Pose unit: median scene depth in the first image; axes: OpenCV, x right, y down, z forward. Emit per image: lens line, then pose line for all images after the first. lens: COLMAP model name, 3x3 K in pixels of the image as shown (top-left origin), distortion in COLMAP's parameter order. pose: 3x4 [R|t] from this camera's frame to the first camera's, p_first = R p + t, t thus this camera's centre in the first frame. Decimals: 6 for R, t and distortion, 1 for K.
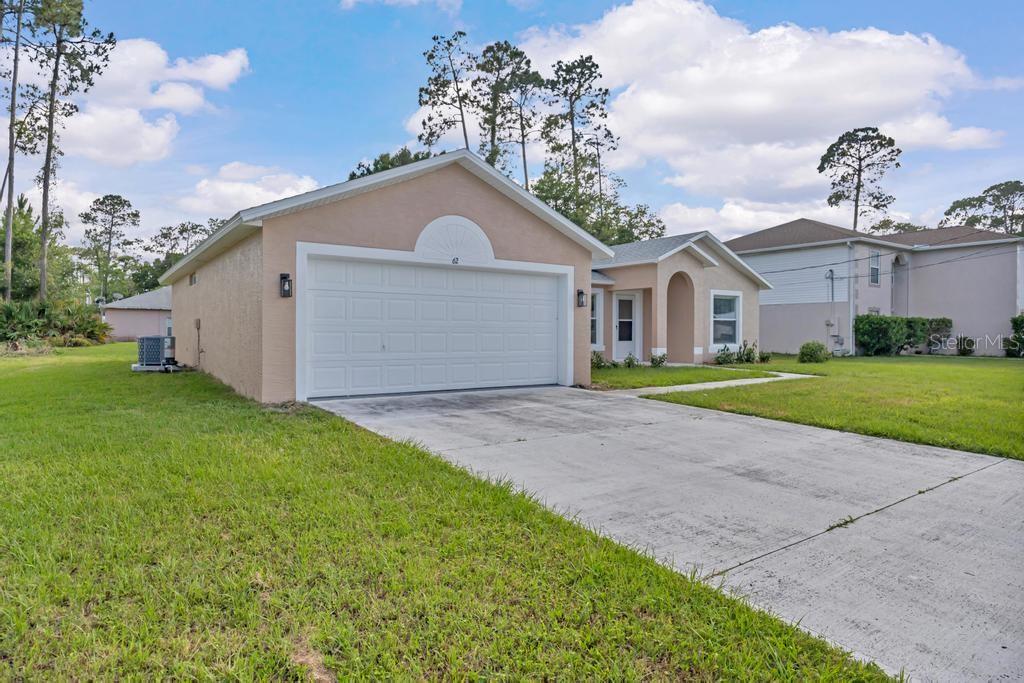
lens RADIAL K [[590.9, 0, 516.2], [0, 590.9, 331.6], [0, 0, 1]] dist [-0.019163, 0.000688]
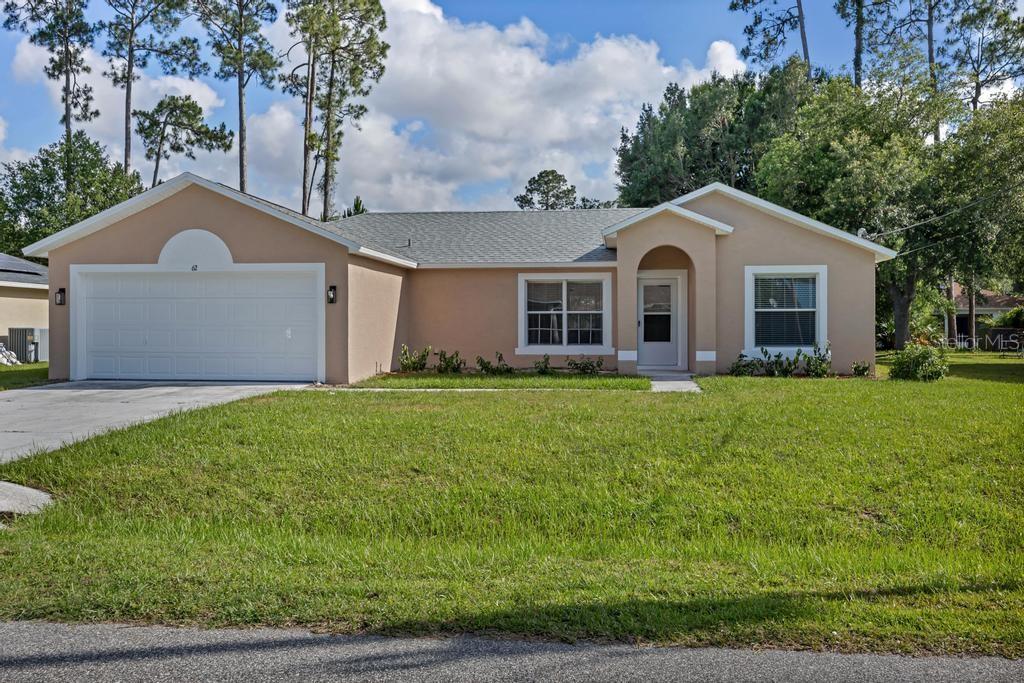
lens RADIAL K [[900.2, 0, 506.9], [0, 900.2, 332.3], [0, 0, 1]] dist [-0.003157, -0.002167]
pose [[0.737980, -0.004362, -0.674809, 0.523292], [0.003202, 0.999990, -0.002962, 0.004135], [0.674815, 0.000025, 0.737987, 0.040833]]
